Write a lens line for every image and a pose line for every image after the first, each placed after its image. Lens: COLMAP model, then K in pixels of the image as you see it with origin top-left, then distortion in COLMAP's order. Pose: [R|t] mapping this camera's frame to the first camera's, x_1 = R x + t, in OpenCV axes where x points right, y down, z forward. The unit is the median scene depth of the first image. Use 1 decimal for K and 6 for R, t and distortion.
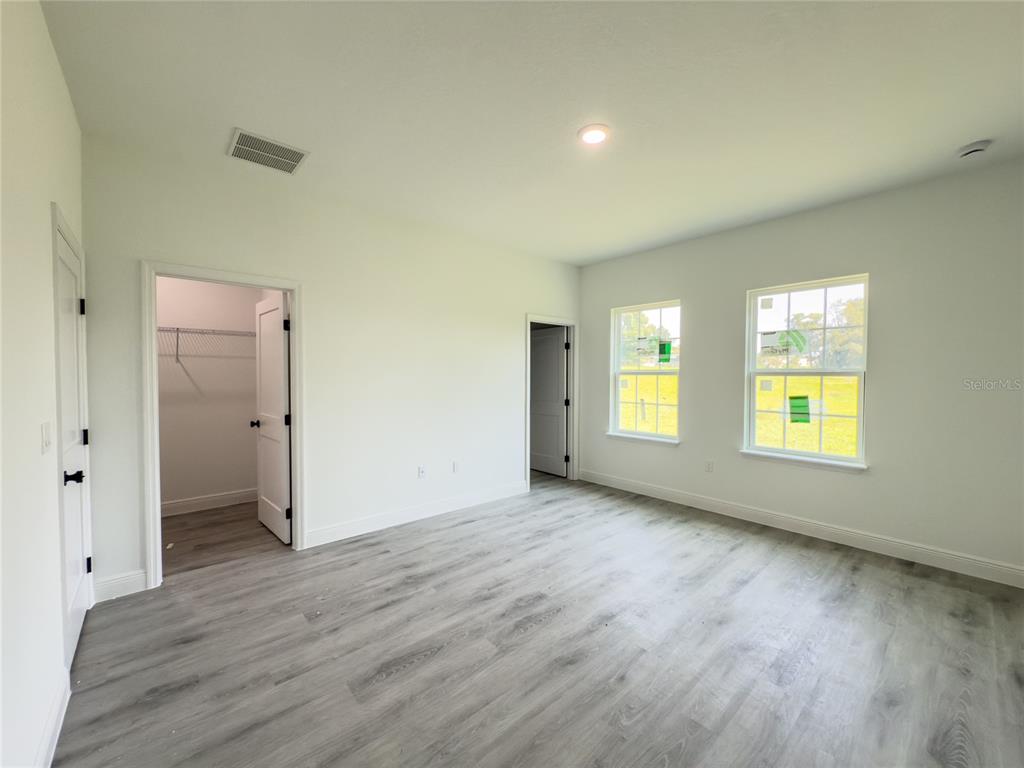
lens RADIAL K [[406.4, 0, 506.7], [0, 406.4, 379.1], [0, 0, 1]] dist [0.004267, 0.000334]
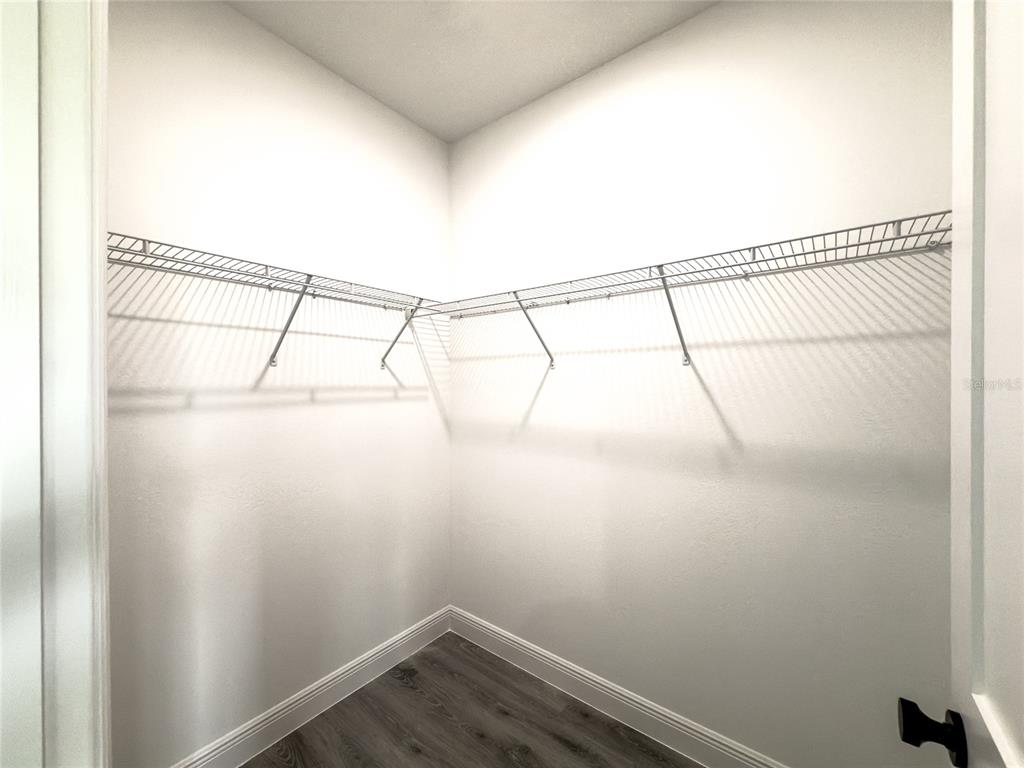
lens RADIAL K [[406.4, 0, 510.4], [0, 406.4, 385.8], [0, 0, 1]] dist [0.004267, 0.000334]
pose [[0.187588, 0.004295, -0.982238, -0.471854], [-0.018420, 0.999830, 0.000854, -0.018817], [0.982075, 0.017933, 0.187635, 0.771647]]
